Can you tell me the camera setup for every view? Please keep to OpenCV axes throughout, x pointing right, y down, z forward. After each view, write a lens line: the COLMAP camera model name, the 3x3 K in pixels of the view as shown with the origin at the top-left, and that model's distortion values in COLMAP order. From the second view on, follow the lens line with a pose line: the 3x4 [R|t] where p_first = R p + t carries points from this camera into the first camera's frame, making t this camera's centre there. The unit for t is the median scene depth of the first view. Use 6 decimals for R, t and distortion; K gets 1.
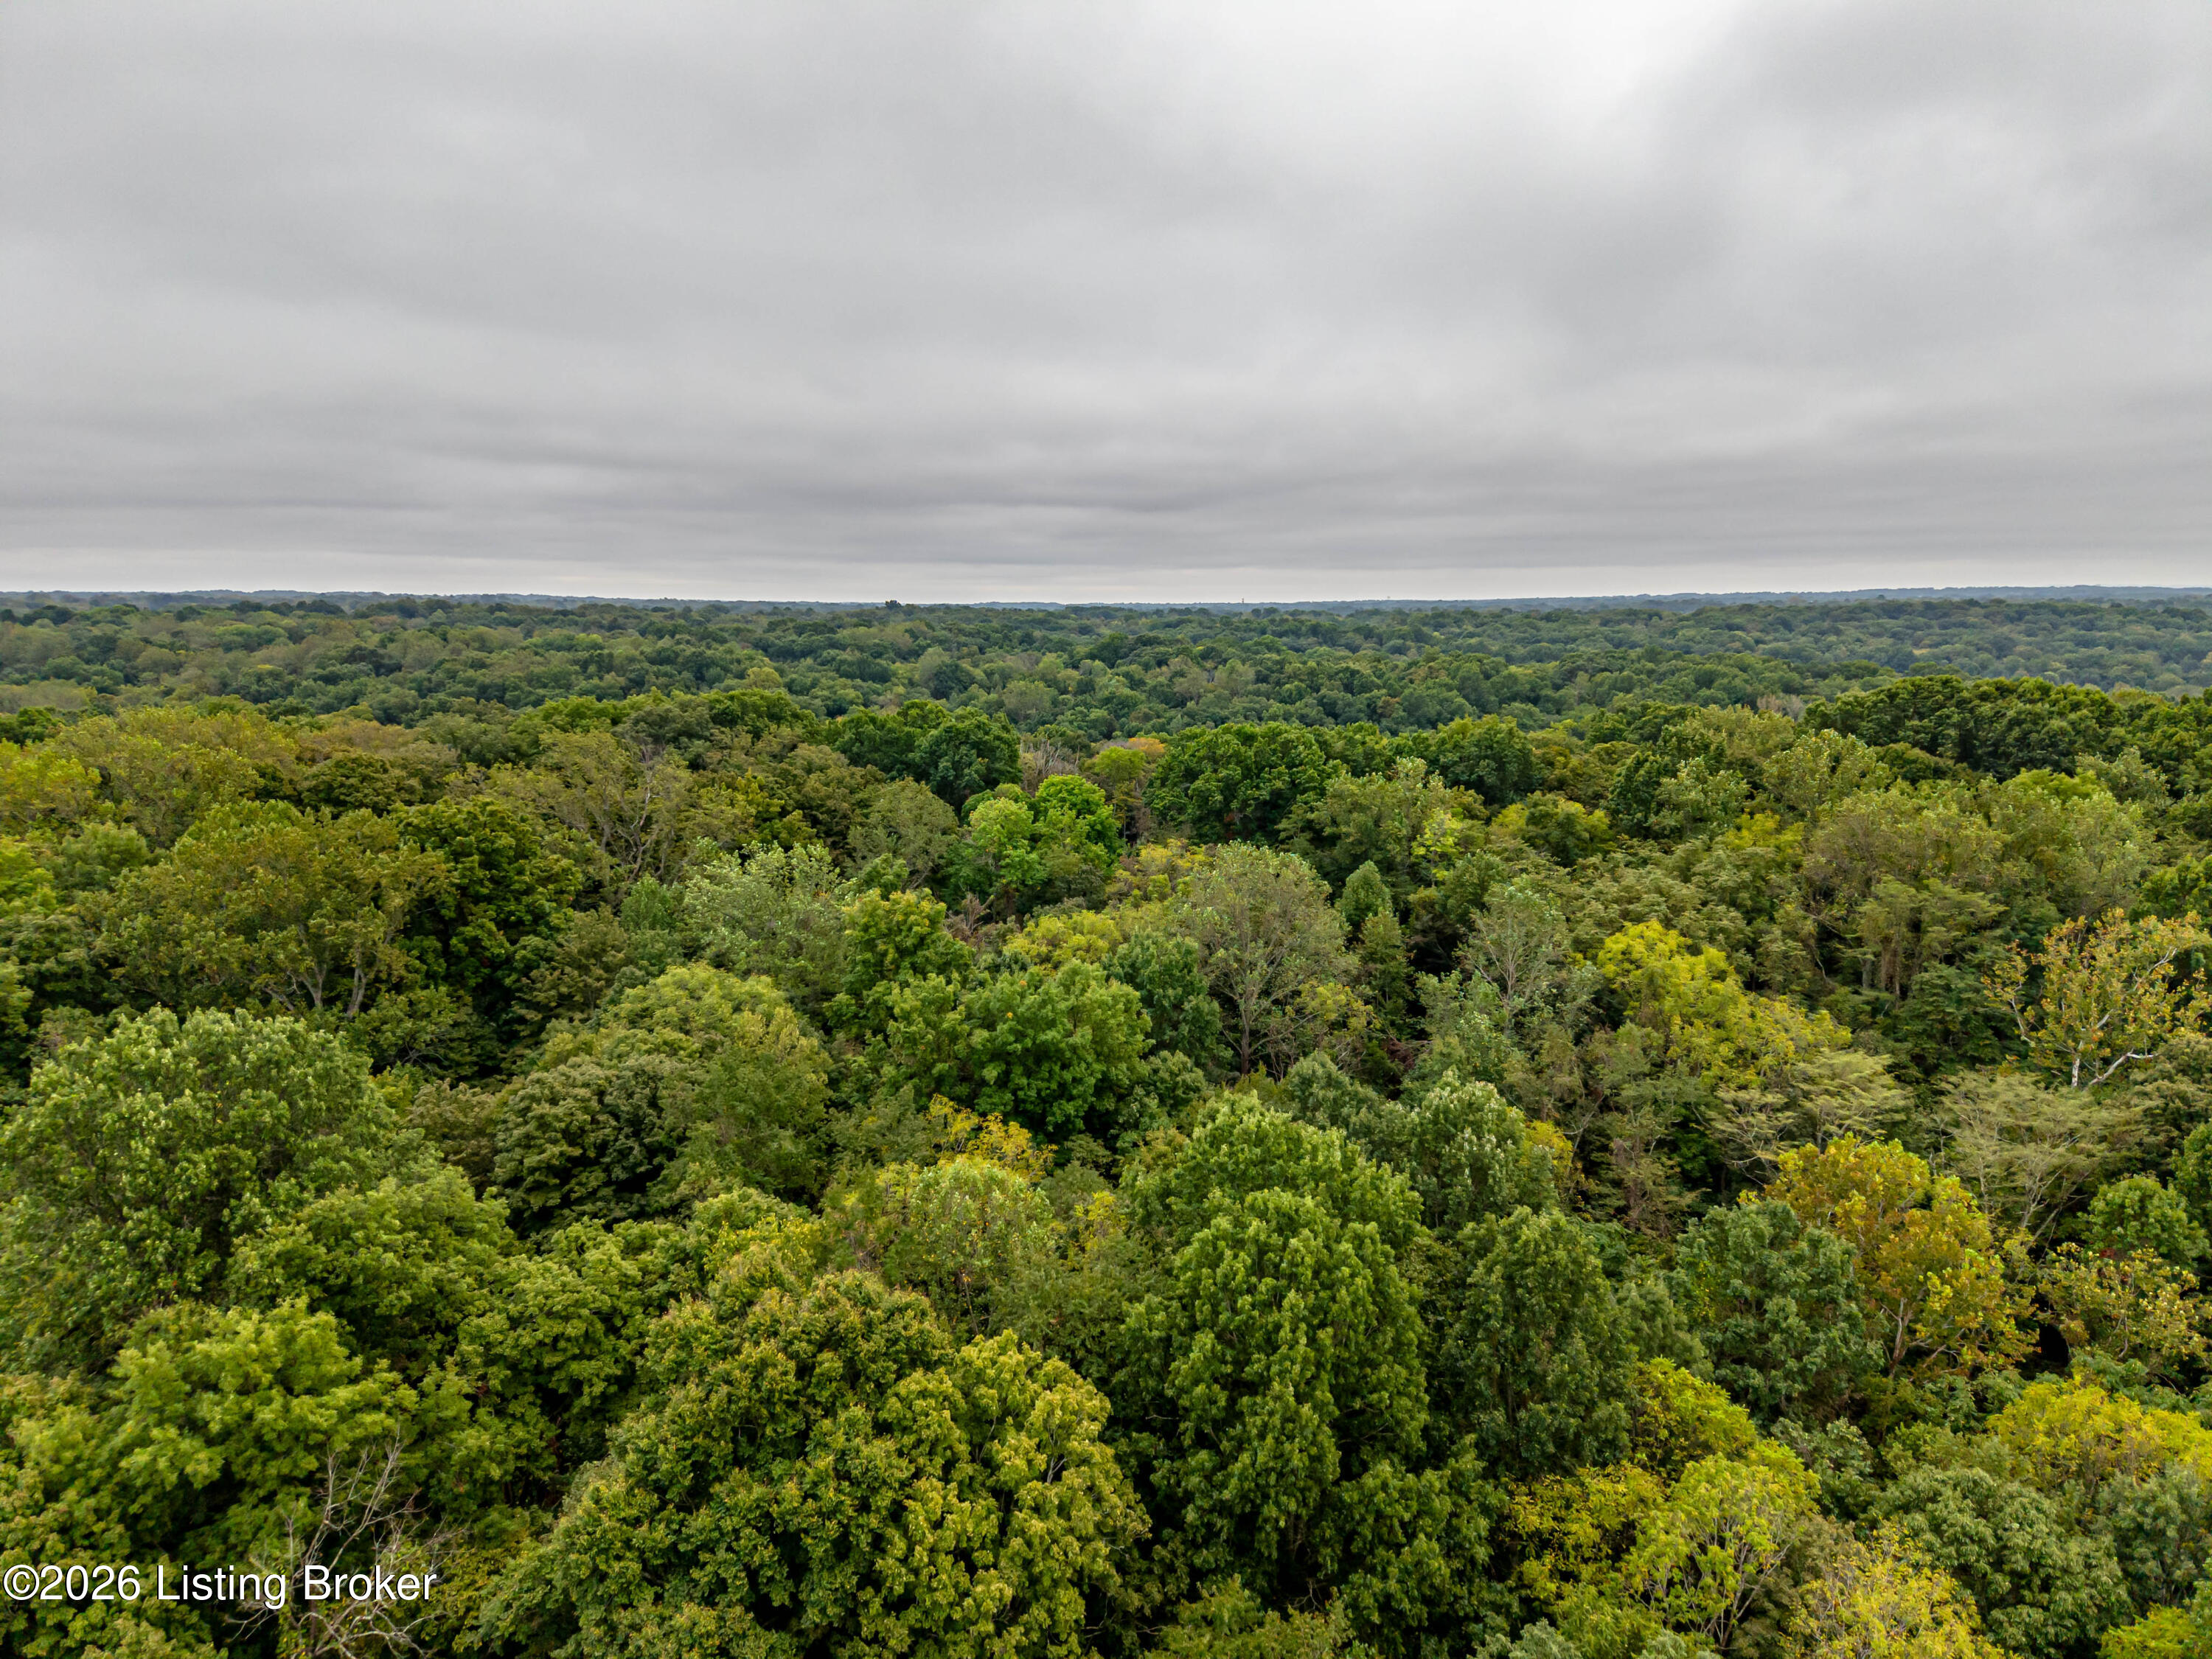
lens RADIAL K [[1413.0, 0, 1109.3], [0, 1413.0, 863.9], [0, 0, 1]] dist [0.260985, -0.268271]
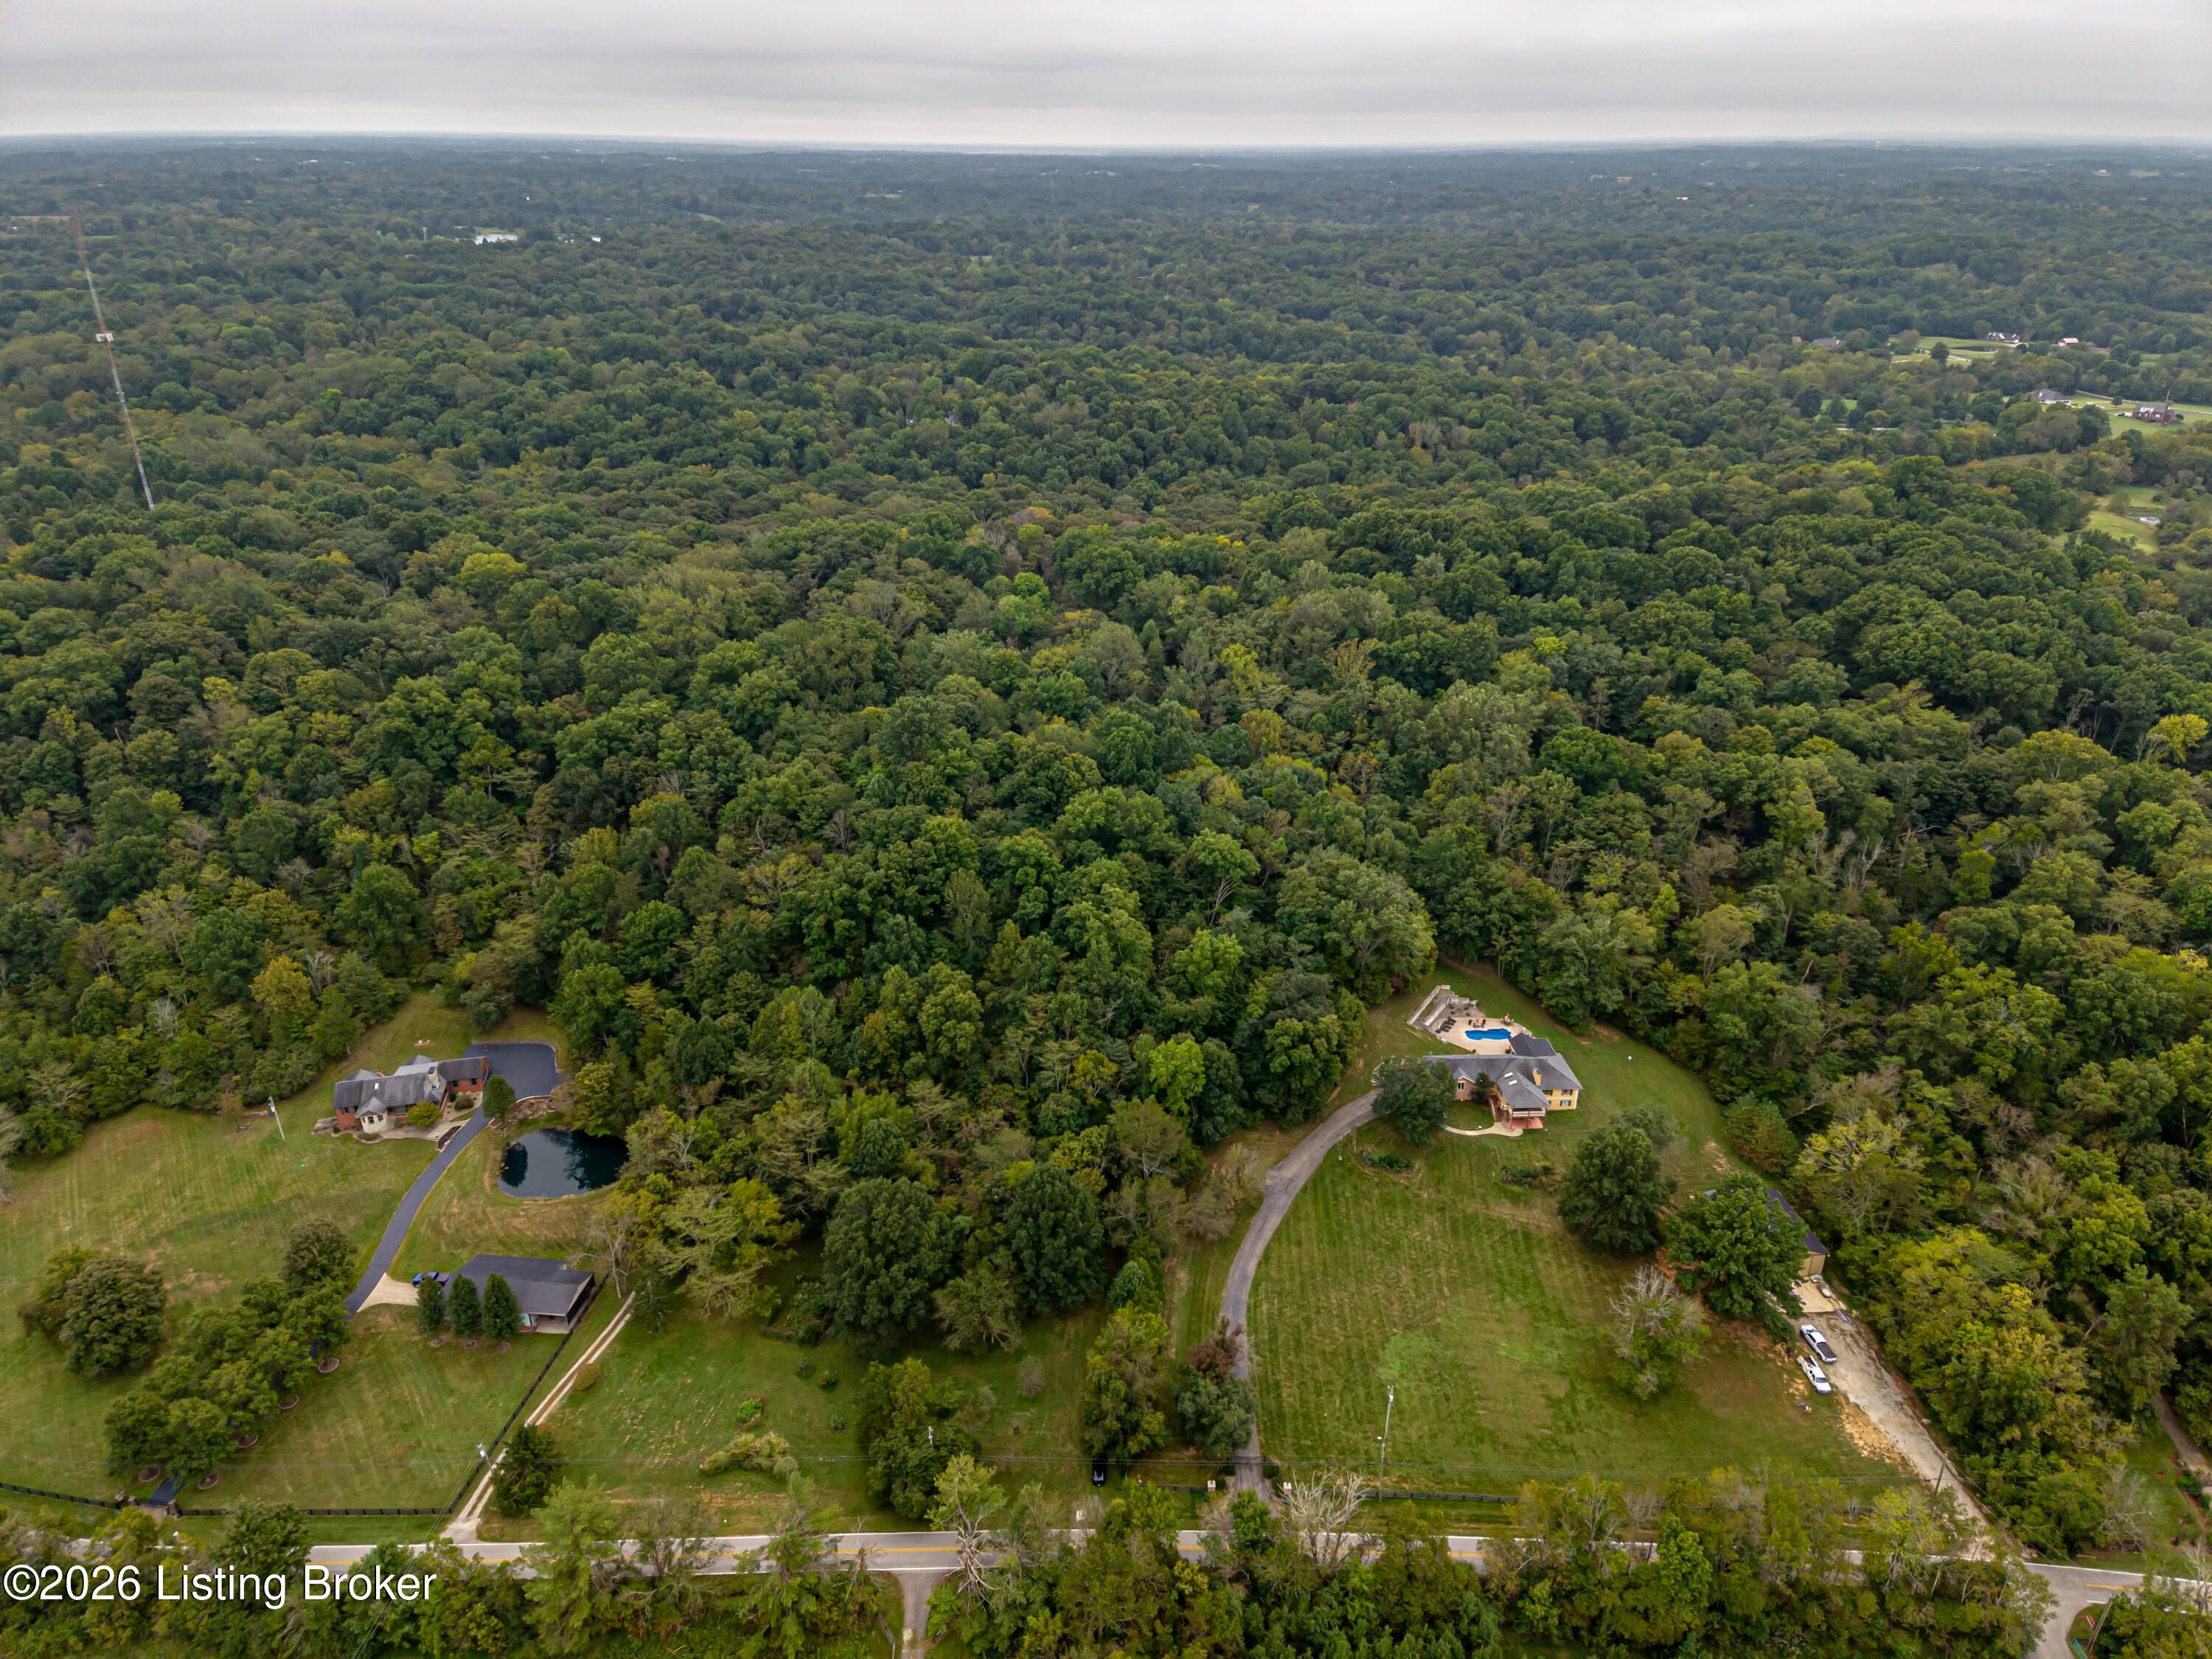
lens RADIAL K [[1413.0, 0, 1109.3], [0, 1413.0, 863.9], [0, 0, 1]] dist [0.260985, -0.268271]
pose [[0.991490, -0.054693, 0.118134, -0.271998], [0.020341, 0.961405, 0.274385, -0.331659], [-0.128581, -0.269647, 0.954336, -1.903231]]
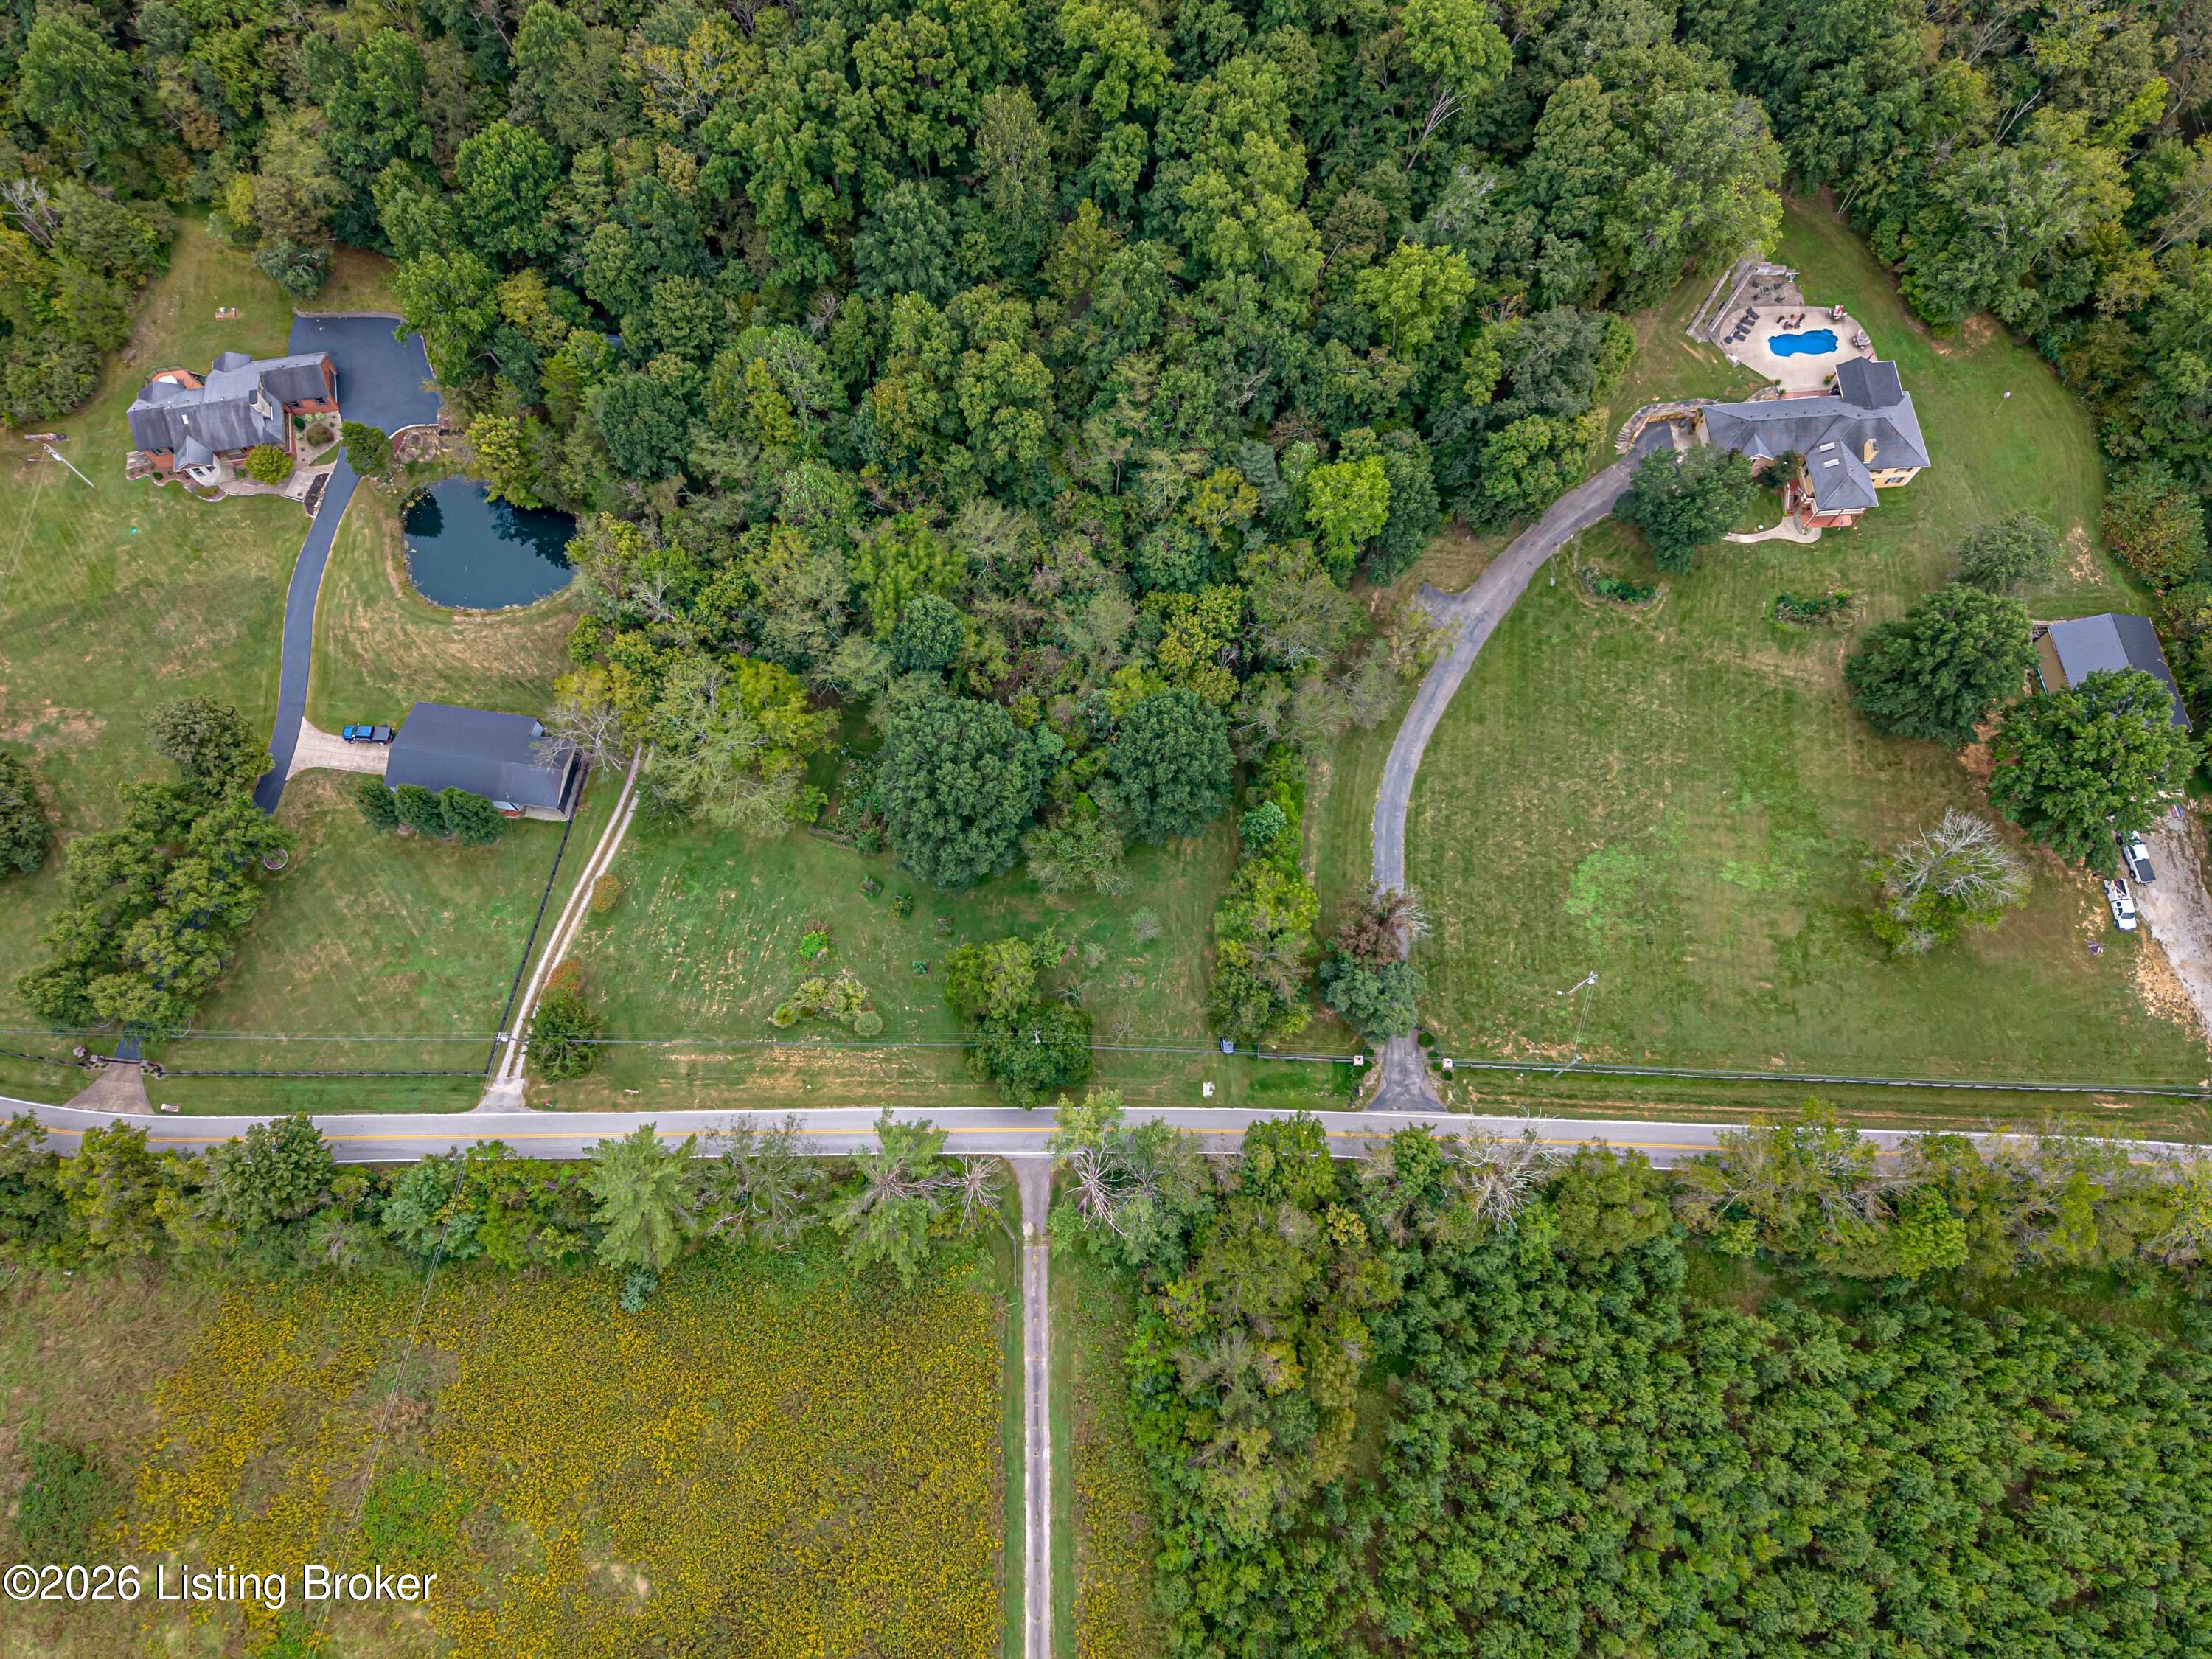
lens RADIAL K [[1423.1, 0, 1108.9], [0, 1423.1, 839.5], [0, 0, 1]] dist [0.232415, -0.226020]
pose [[0.991925, -0.115702, 0.051948, -0.290845], [0.015542, 0.517398, 0.855604, -0.515286], [-0.125873, -0.847887, 0.515018, -1.086499]]
